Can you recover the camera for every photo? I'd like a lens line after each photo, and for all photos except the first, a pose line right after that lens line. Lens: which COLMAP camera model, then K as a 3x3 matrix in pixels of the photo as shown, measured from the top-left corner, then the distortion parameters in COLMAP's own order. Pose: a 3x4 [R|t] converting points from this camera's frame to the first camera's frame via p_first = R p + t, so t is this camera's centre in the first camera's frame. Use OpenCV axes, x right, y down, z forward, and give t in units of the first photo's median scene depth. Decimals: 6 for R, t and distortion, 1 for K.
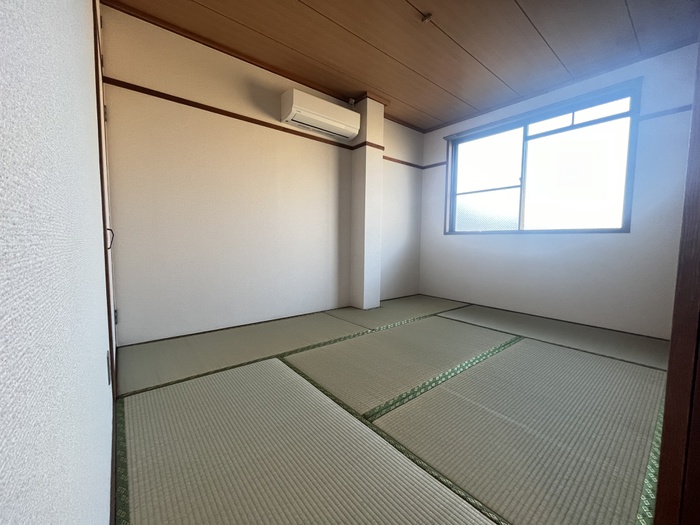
lens RADIAL K [[281.5, 0, 350.0], [0, 281.5, 262.5], [0, 0, 1]] dist [-0.009034, -0.000062]
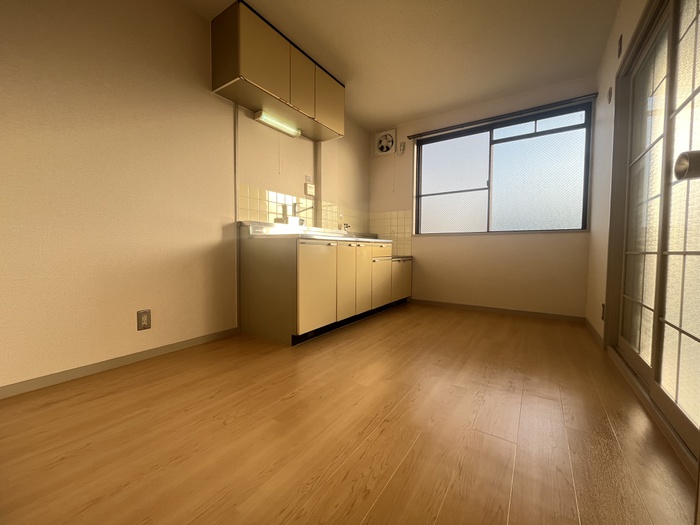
lens RADIAL K [[281.5, 0, 350.0], [0, 281.5, 262.5], [0, 0, 1]] dist [-0.009034, -0.000062]
pose [[0.956826, -0.030102, 0.289099, -0.185375], [0.036532, 0.999190, -0.016868, -0.001249], [-0.288357, 0.026701, 0.957151, 0.169067]]
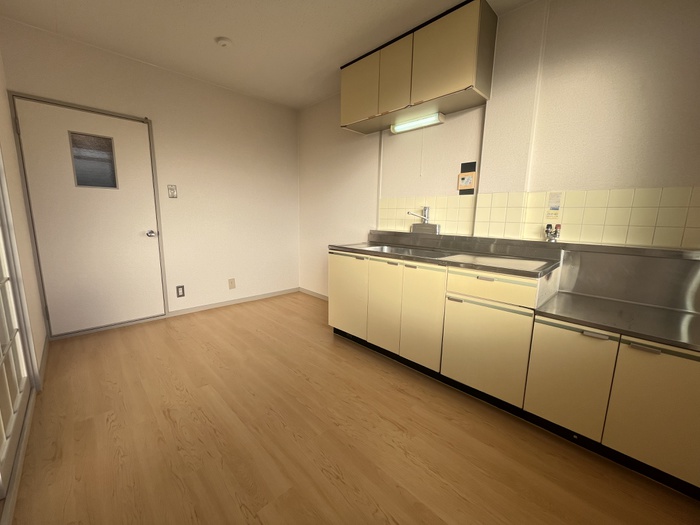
lens RADIAL K [[282.8, 0, 347.9], [0, 282.8, 263.2], [0, 0, 1]] dist [0.001697, -0.000083]
pose [[0.084559, 0.142259, -0.986211, 0.664740], [-0.092594, 0.986595, 0.134375, -0.139457], [0.992107, 0.079954, 0.096598, 0.780972]]
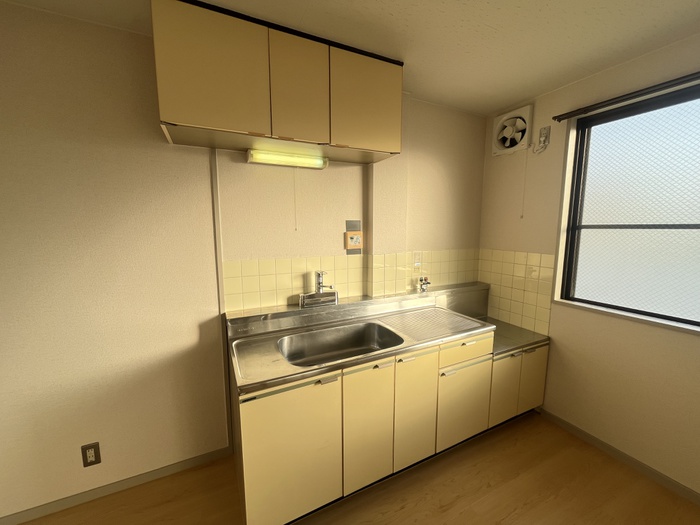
lens RADIAL K [[282.8, 0, 347.9], [0, 282.8, 263.2], [0, 0, 1]] dist [0.001697, -0.000083]
pose [[0.972442, 0.006117, -0.233065, 0.106973], [0.006662, 0.998519, 0.054003, -0.255459], [0.233050, -0.054067, 0.970961, 0.489674]]
